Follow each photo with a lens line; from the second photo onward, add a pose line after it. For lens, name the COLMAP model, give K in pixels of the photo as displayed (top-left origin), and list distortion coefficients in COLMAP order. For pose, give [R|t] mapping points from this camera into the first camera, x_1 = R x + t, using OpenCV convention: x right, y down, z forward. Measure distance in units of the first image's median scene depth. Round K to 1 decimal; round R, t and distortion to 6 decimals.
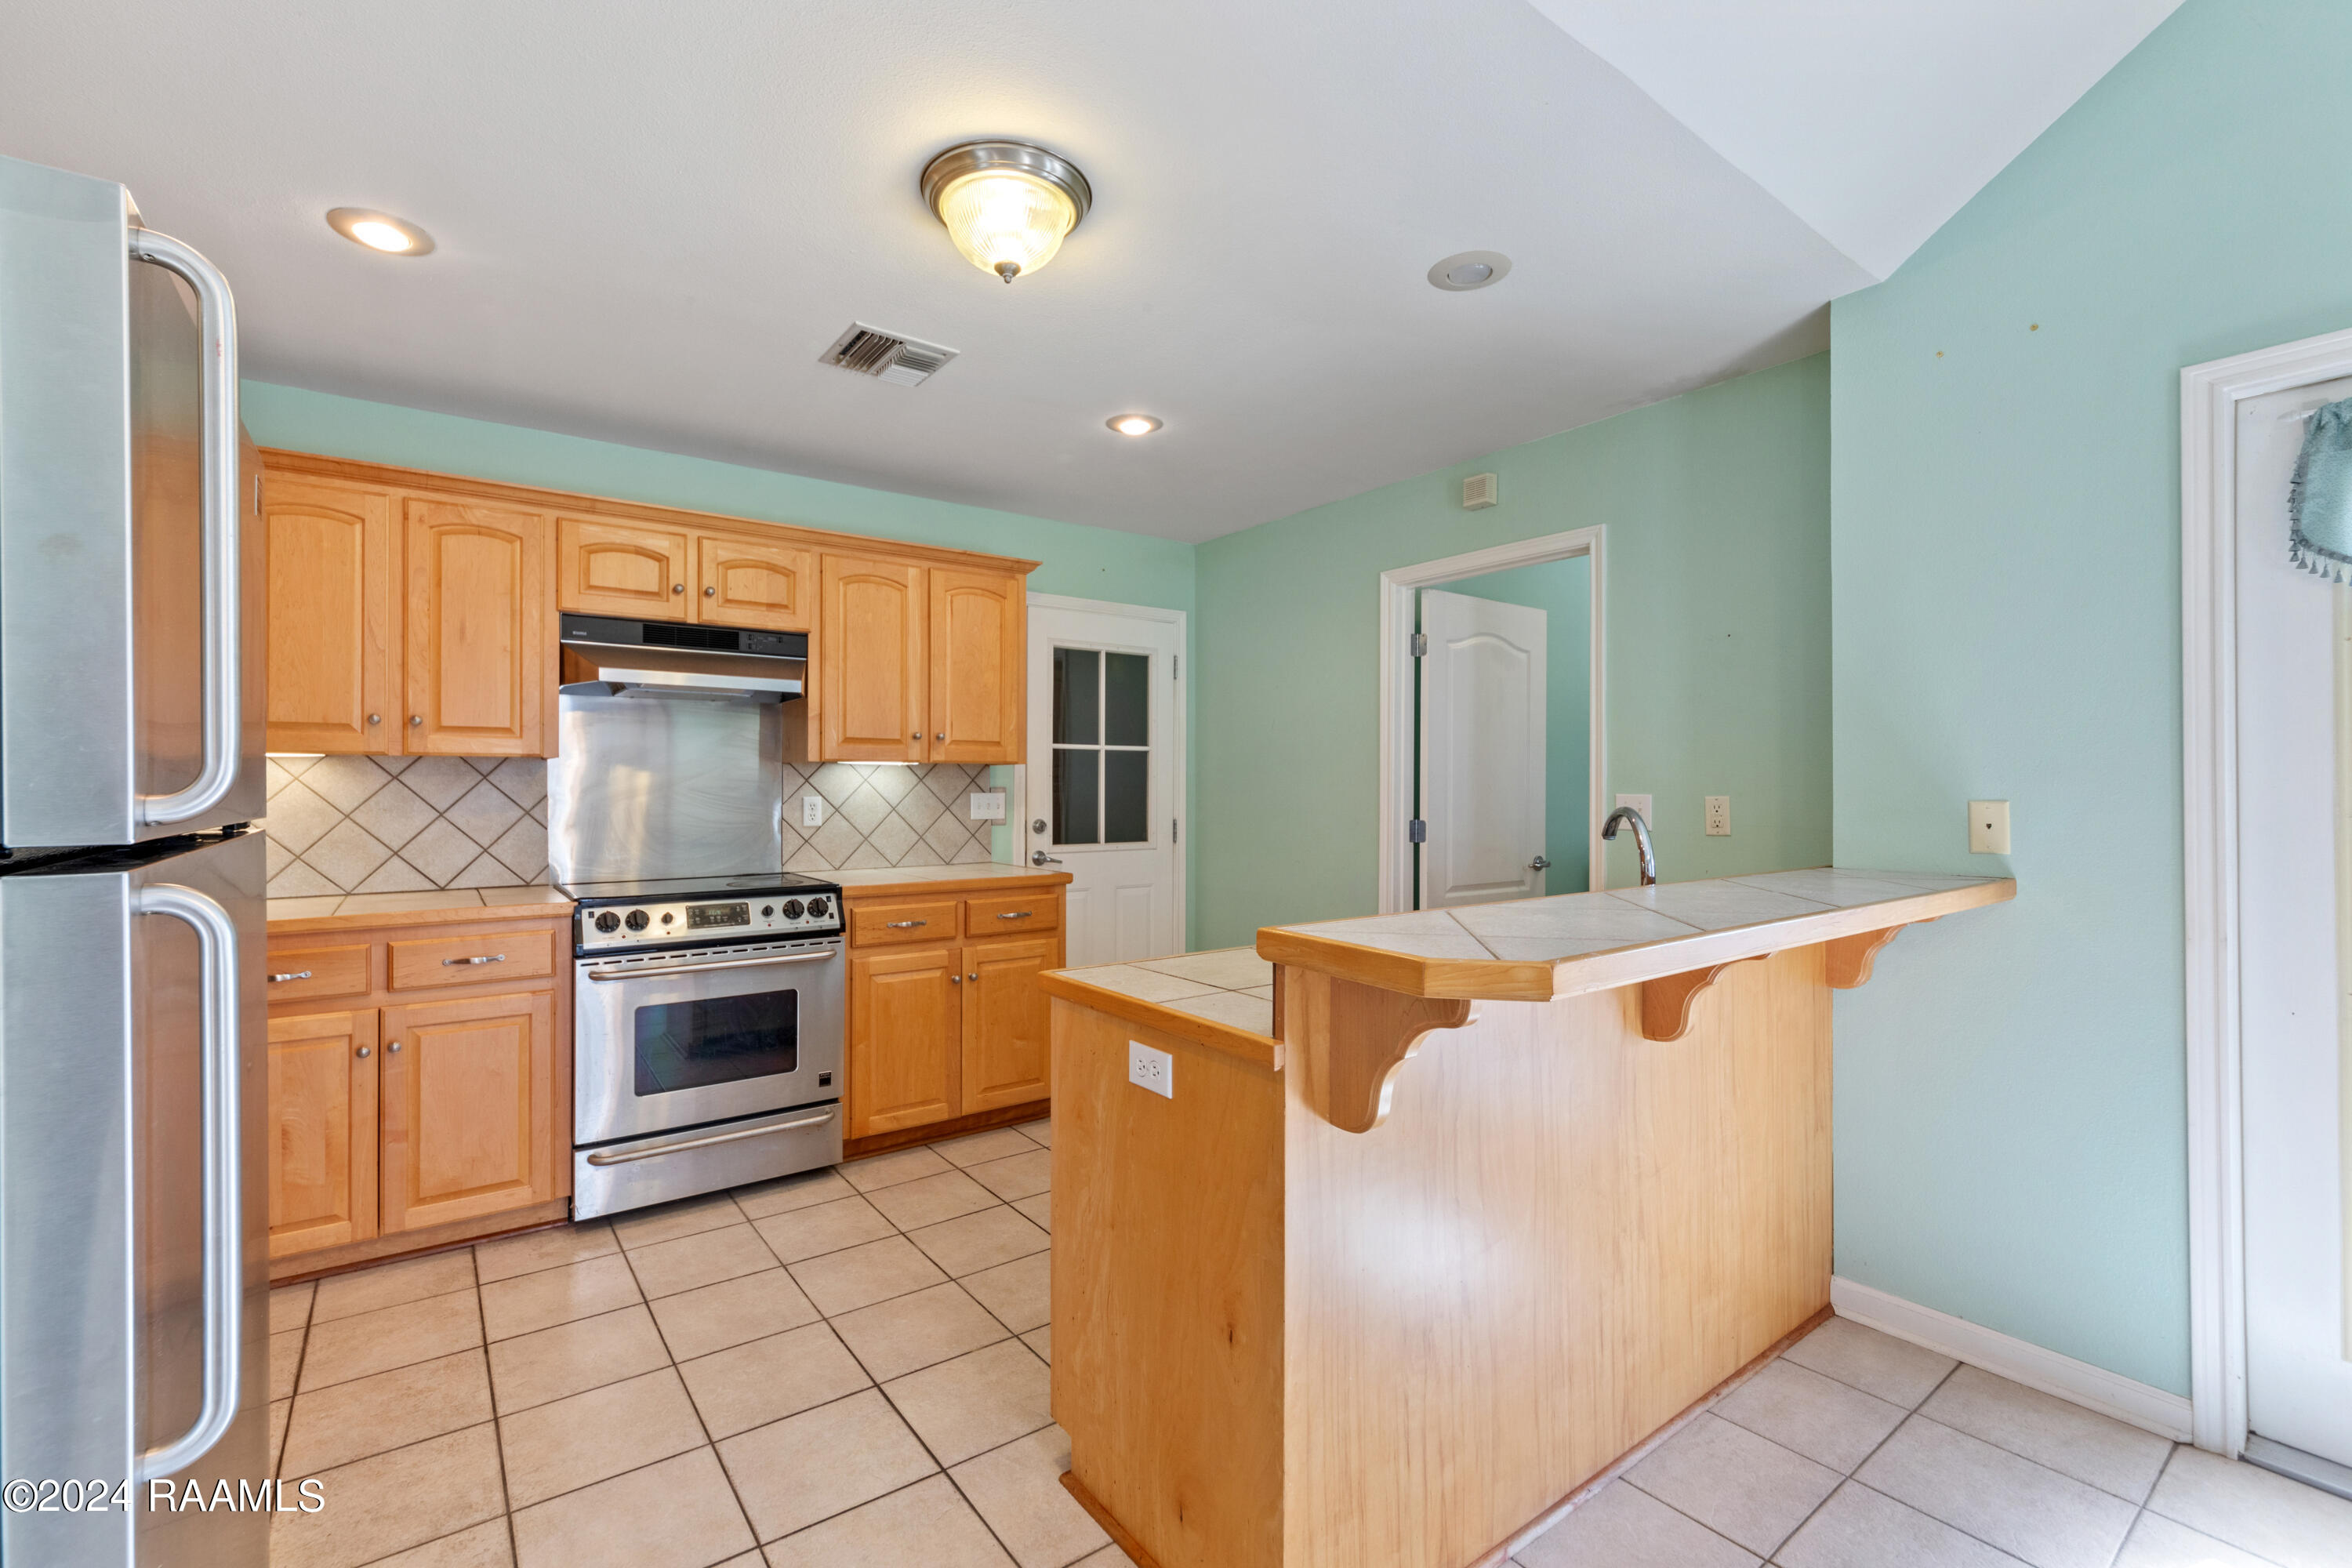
lens RADIAL K [[1005.0, 0, 1155.2], [0, 1005.0, 779.2], [0, 0, 1]] dist [-0.002998, 0.001832]
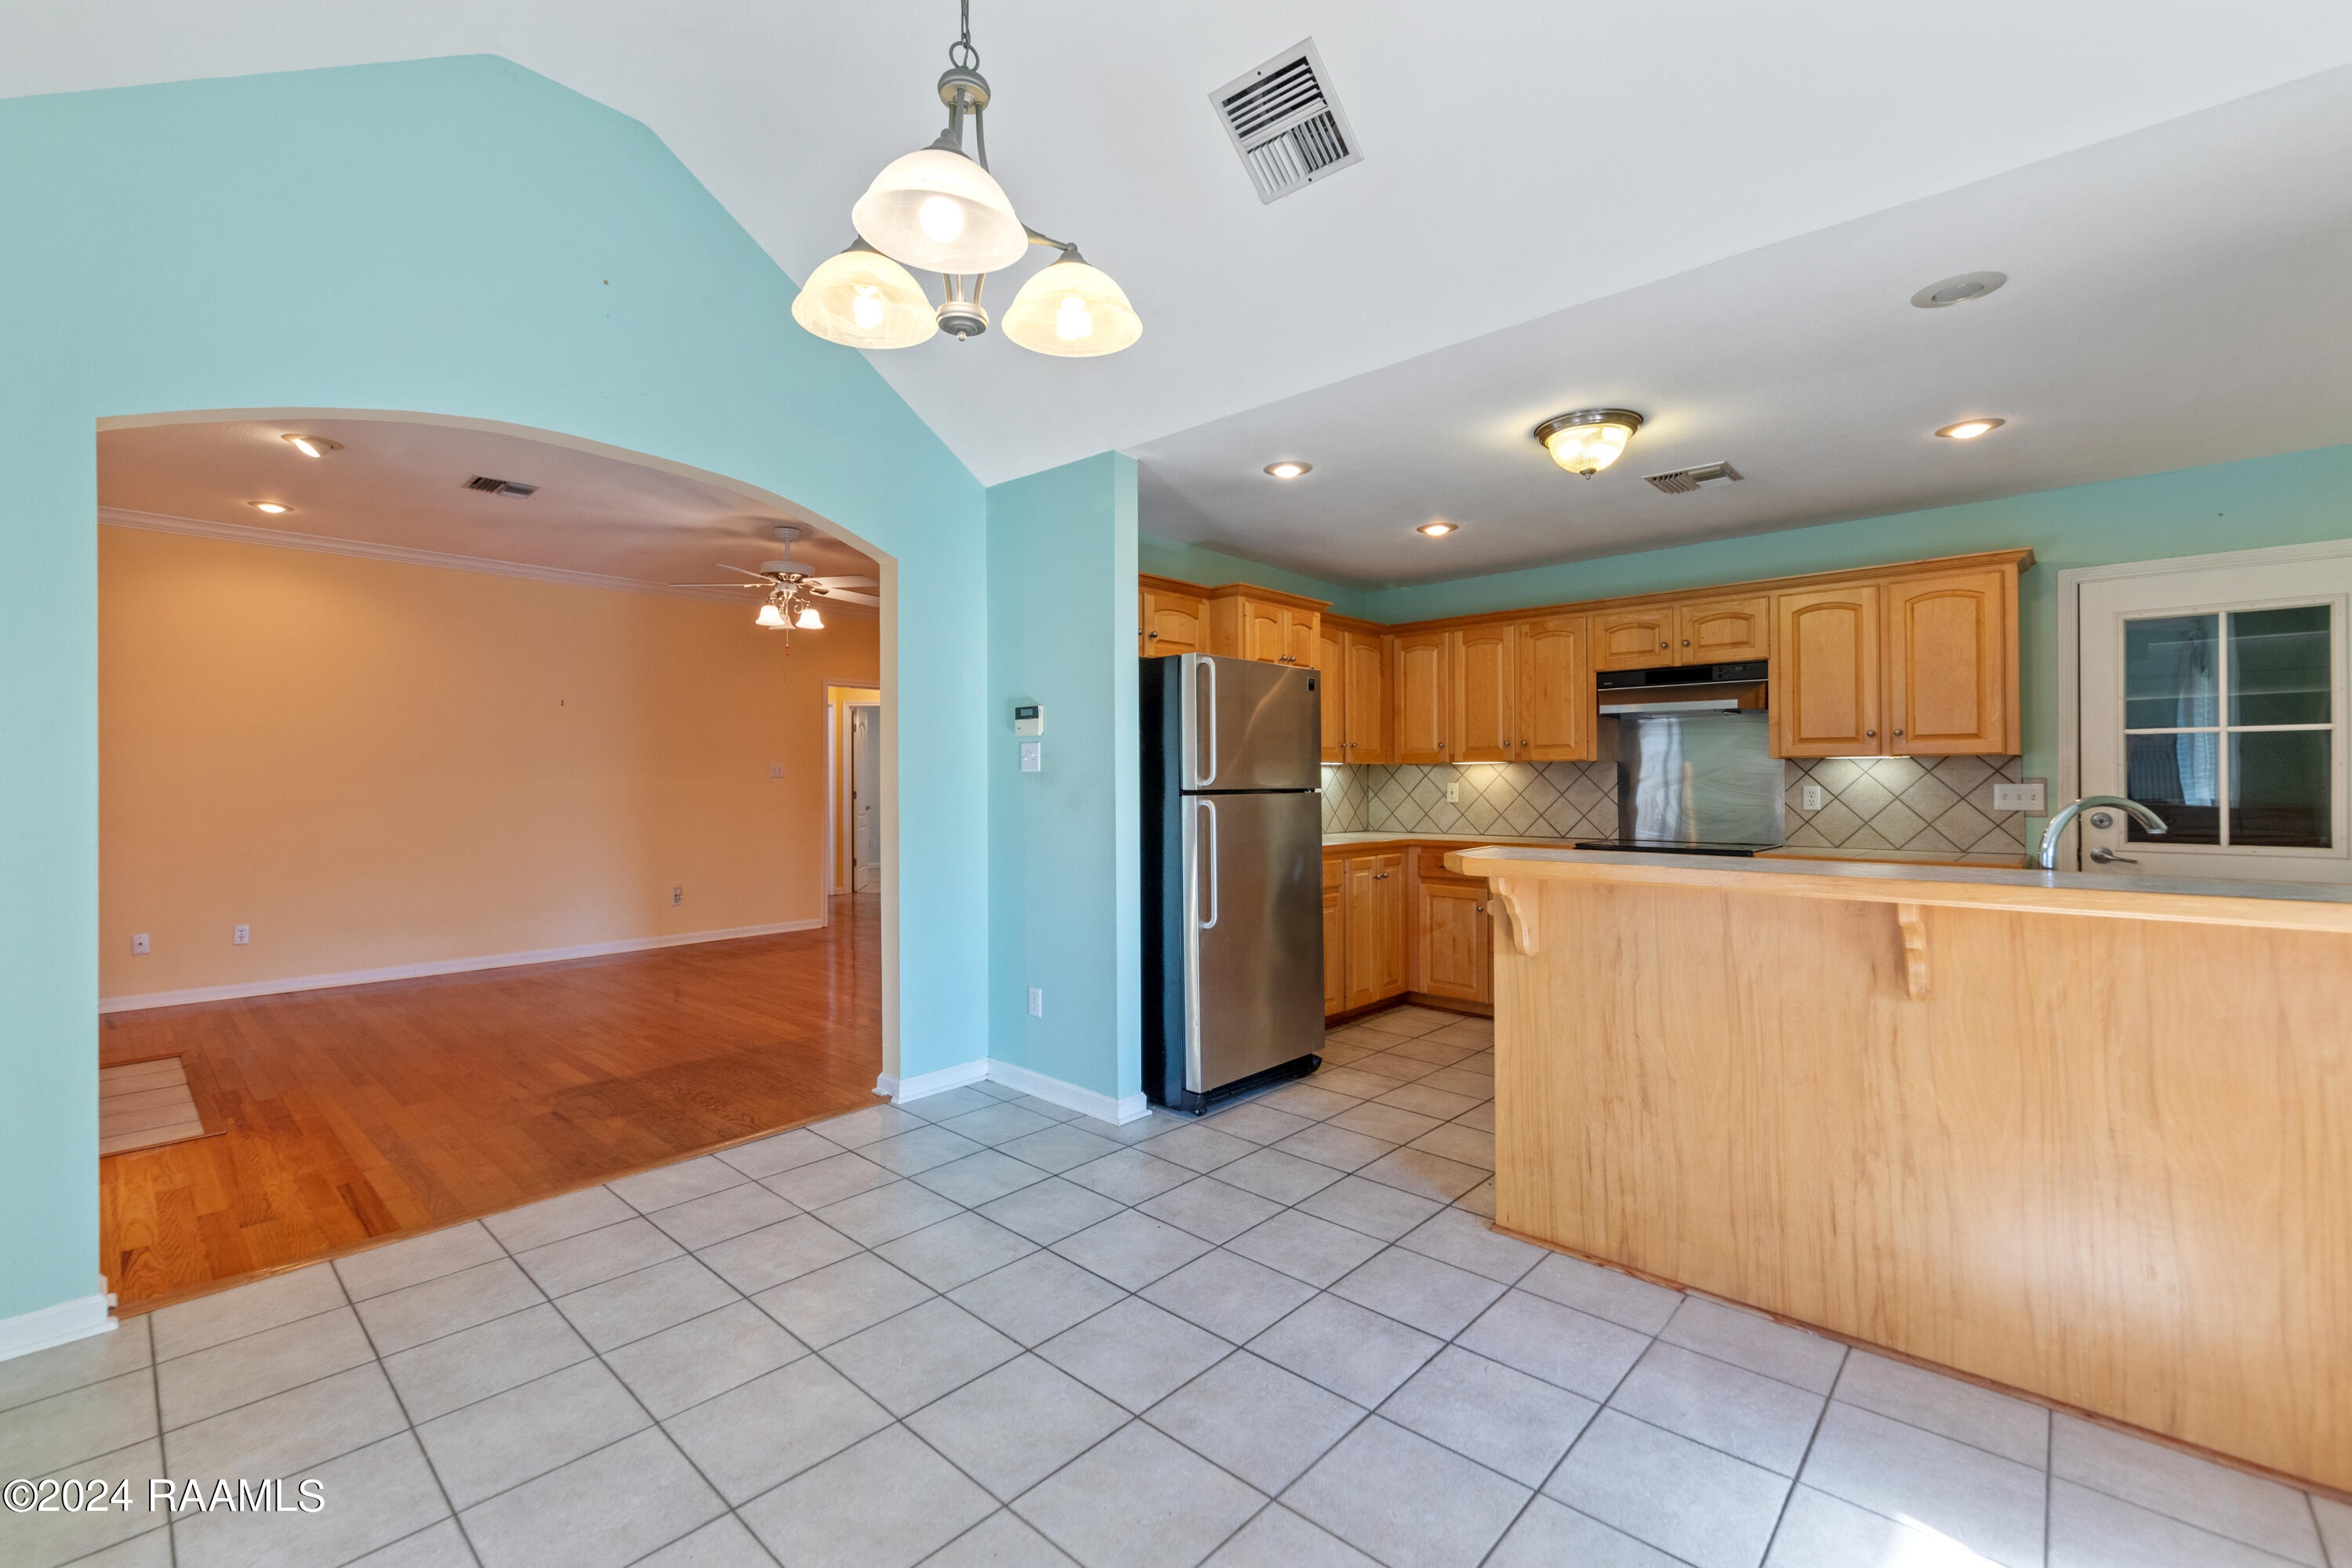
lens RADIAL K [[1005.0, 0, 1154.1], [0, 1005.0, 772.6], [0, 0, 1]] dist [-0.002998, 0.001832]
pose [[0.188011, -0.009215, -0.982124, 0.715891], [0.008278, 0.999935, -0.007798, 0.003860], [0.982132, -0.006664, 0.188075, -0.020298]]
